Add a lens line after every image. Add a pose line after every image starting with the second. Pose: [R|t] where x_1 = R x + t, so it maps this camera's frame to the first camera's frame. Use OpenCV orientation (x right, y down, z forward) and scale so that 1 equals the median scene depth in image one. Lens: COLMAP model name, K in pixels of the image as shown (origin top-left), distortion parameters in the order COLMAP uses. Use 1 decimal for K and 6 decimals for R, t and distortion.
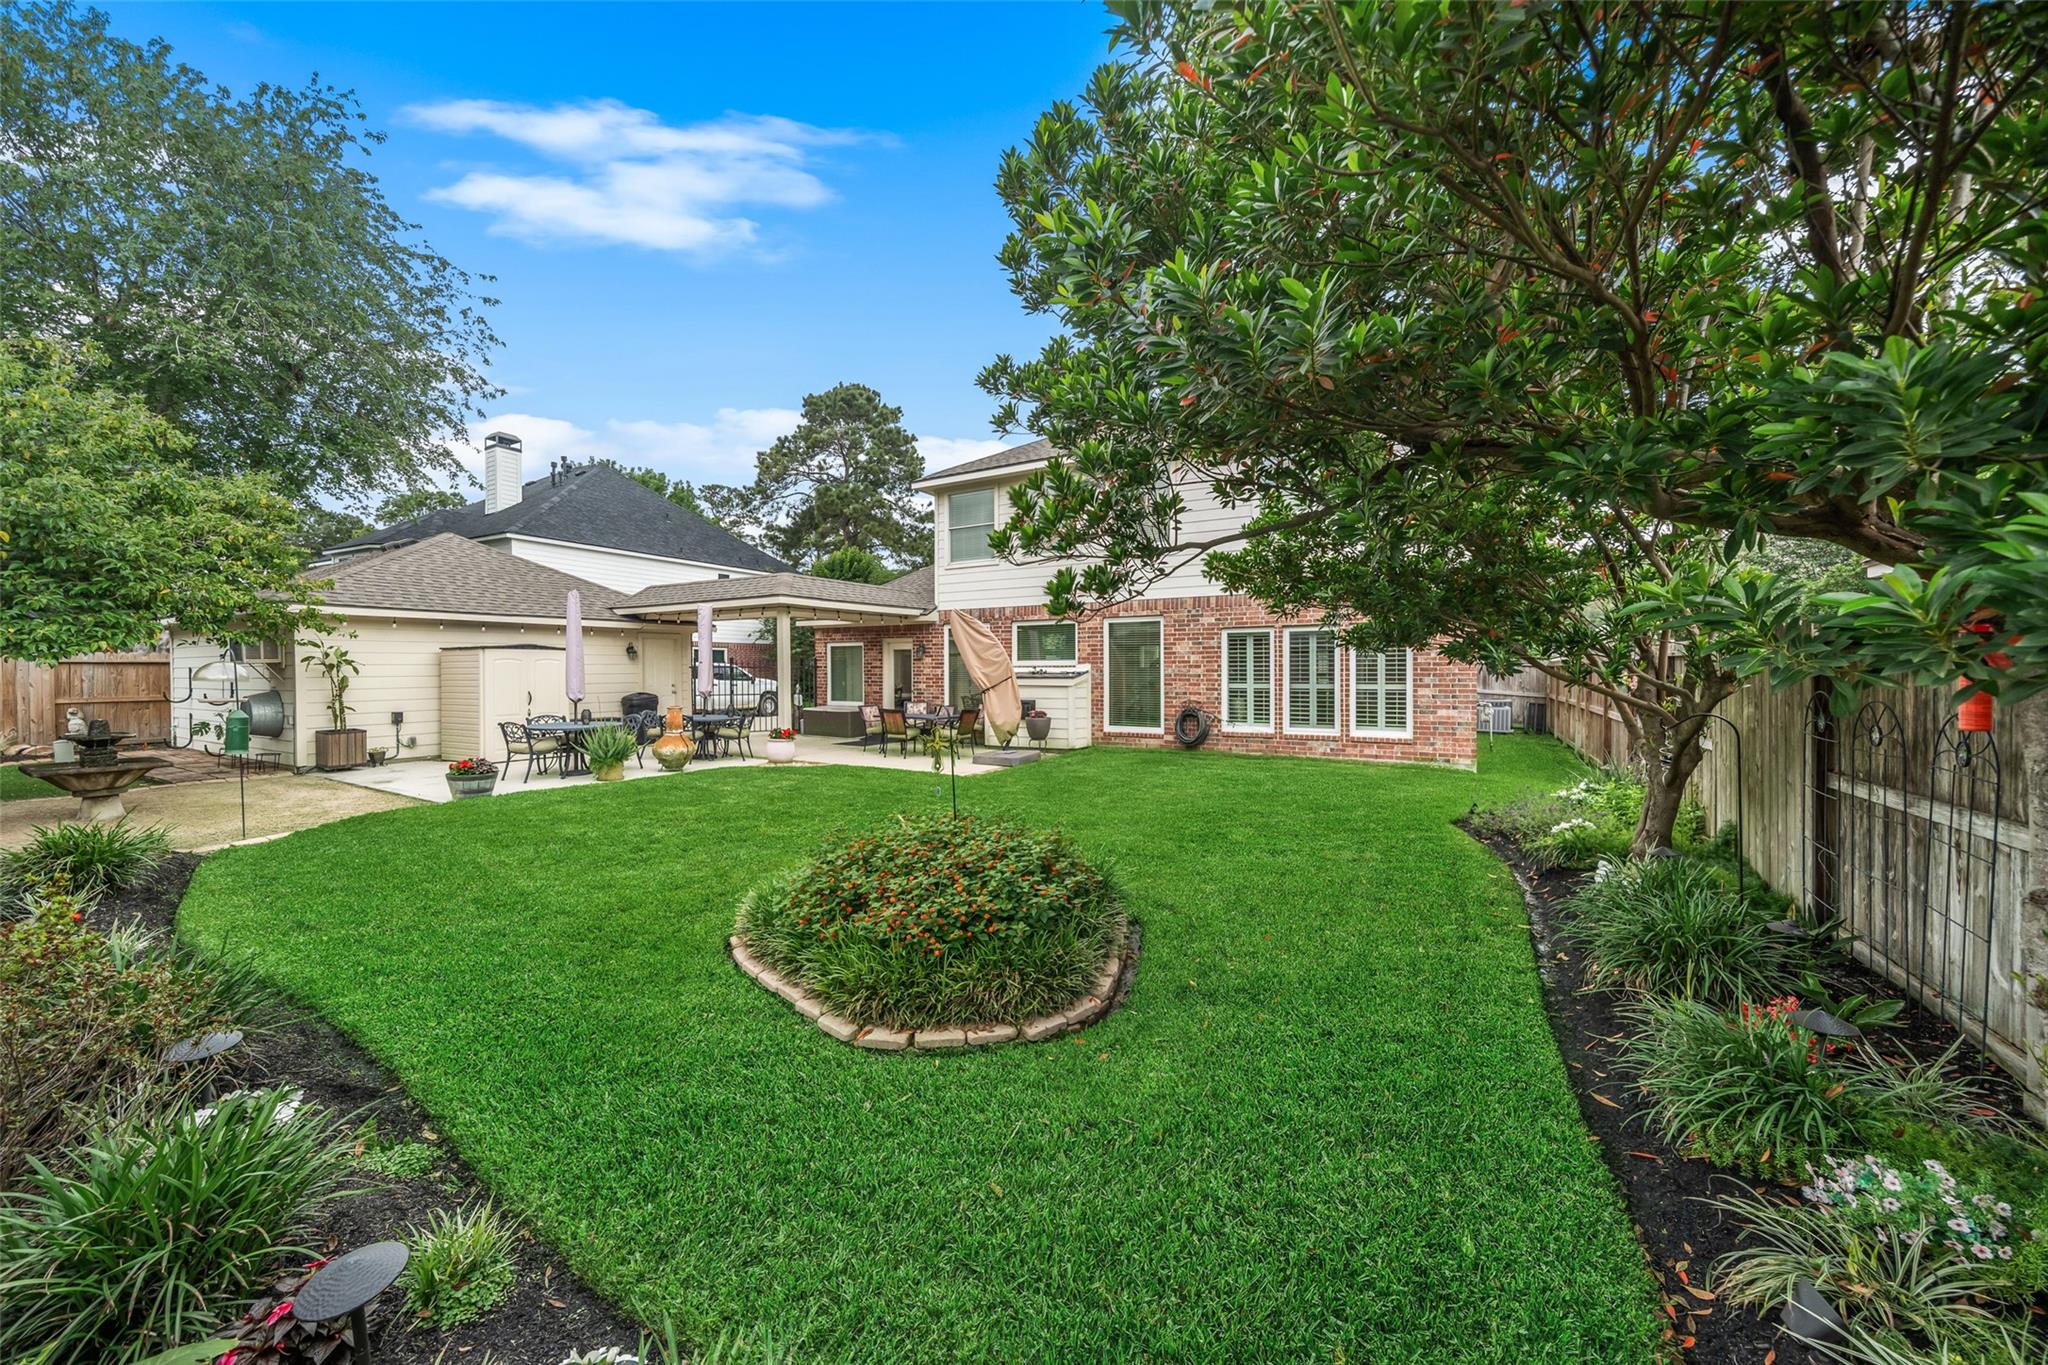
lens RADIAL K [[701.3, 0, 1017.5], [0, 701.3, 676.5], [0, 0, 1]] dist [-0.009329, 0.000592]
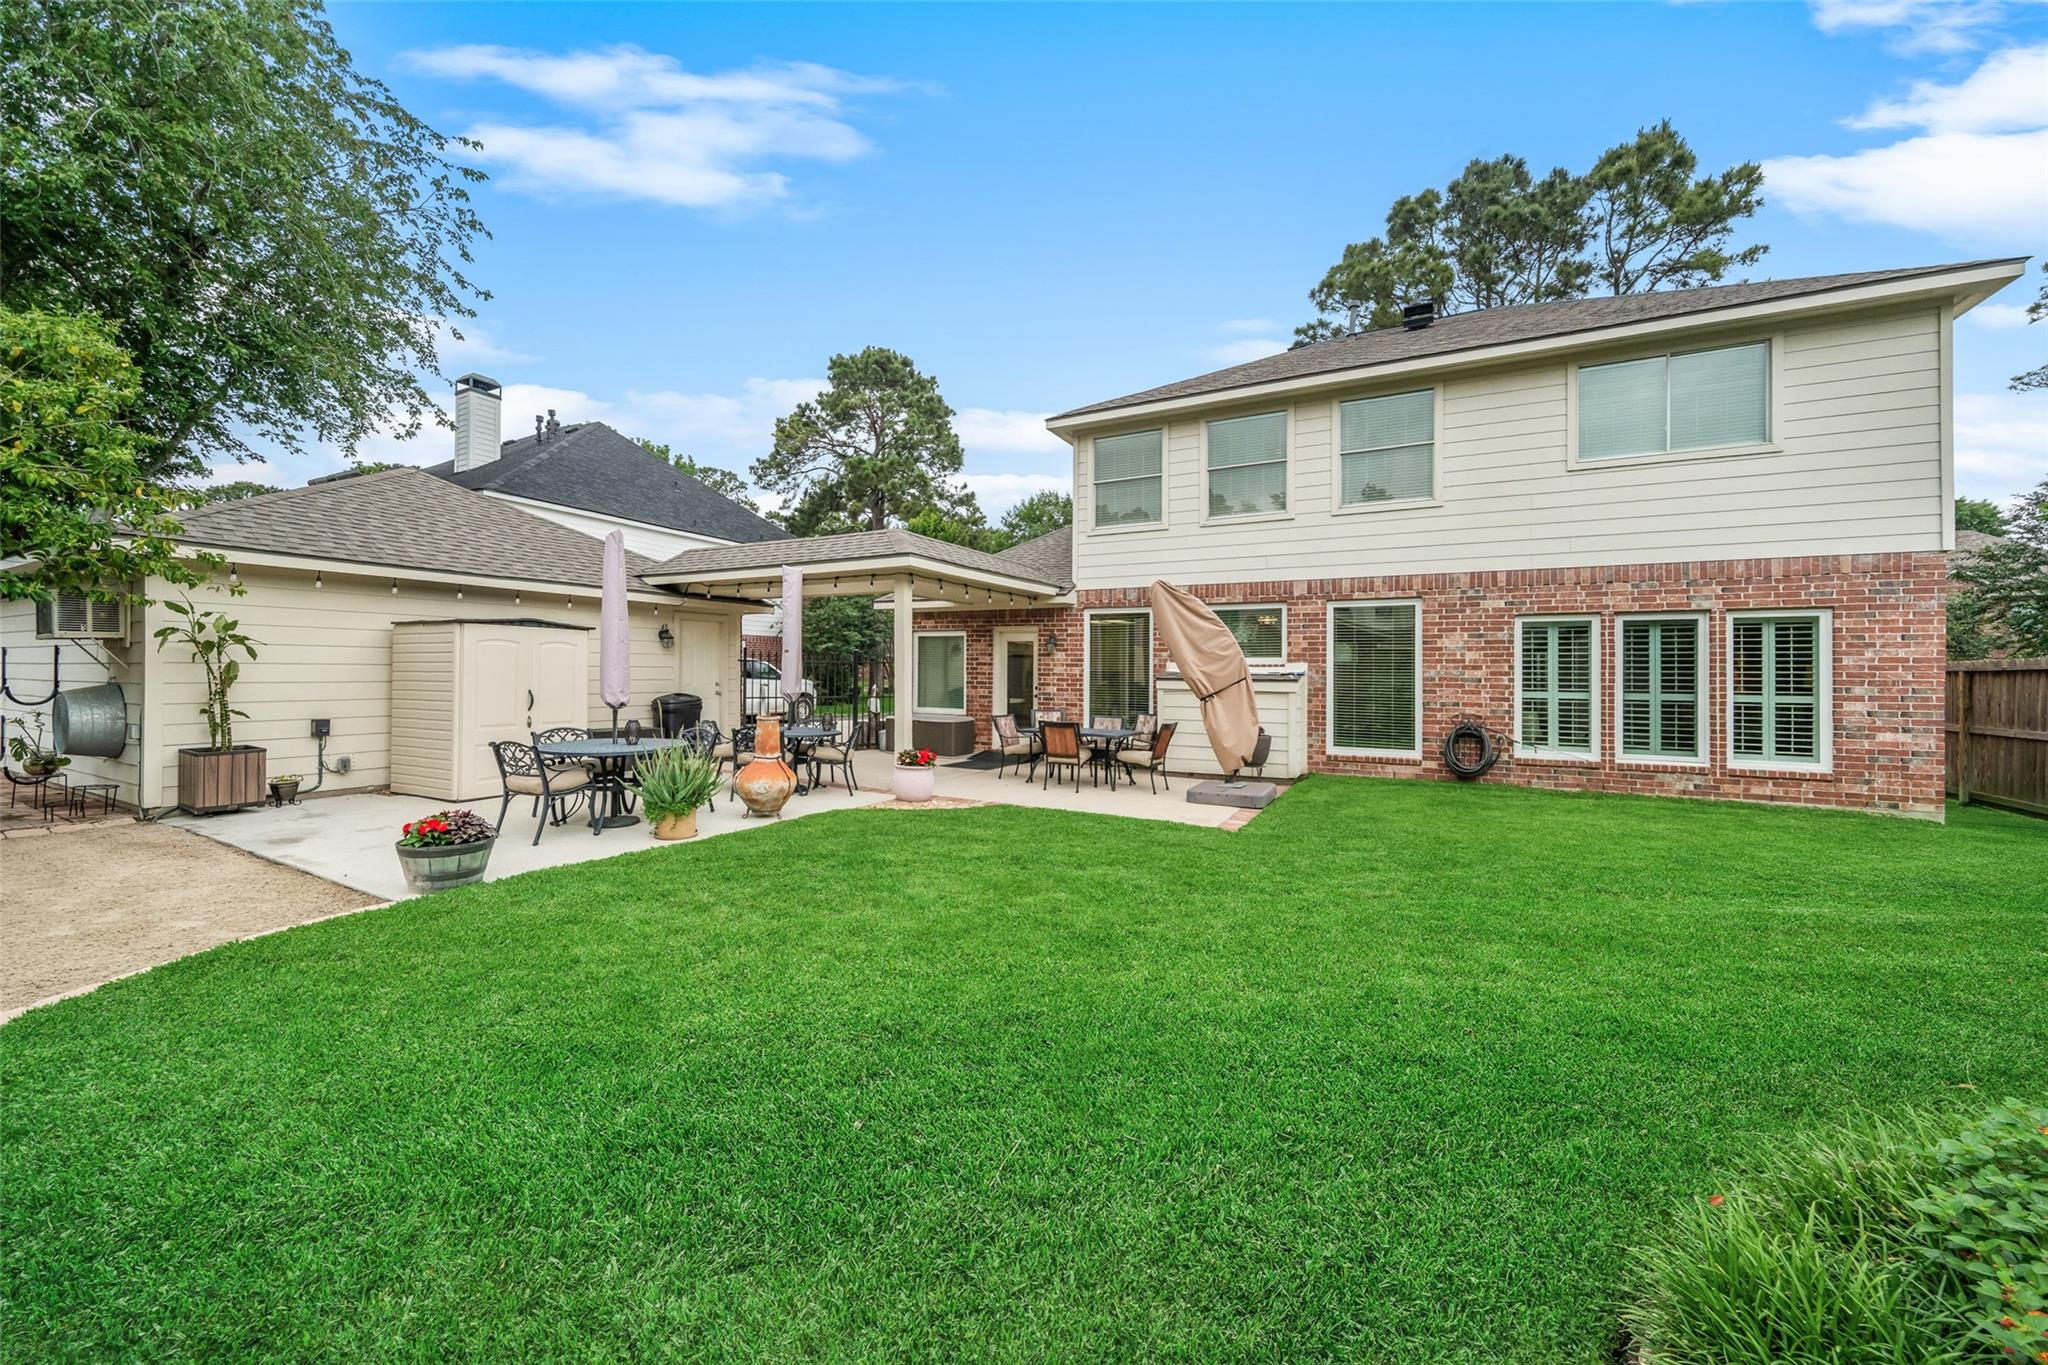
lens RADIAL K [[701.3, 0, 1030.2], [0, 701.3, 672.5], [0, 0, 1]] dist [-0.009329, 0.000592]
pose [[0.998684, 0.014646, 0.049144, -0.240334], [-0.014109, 0.999837, -0.011255, 0.005367], [-0.049301, 0.010547, 0.998728, 0.292672]]
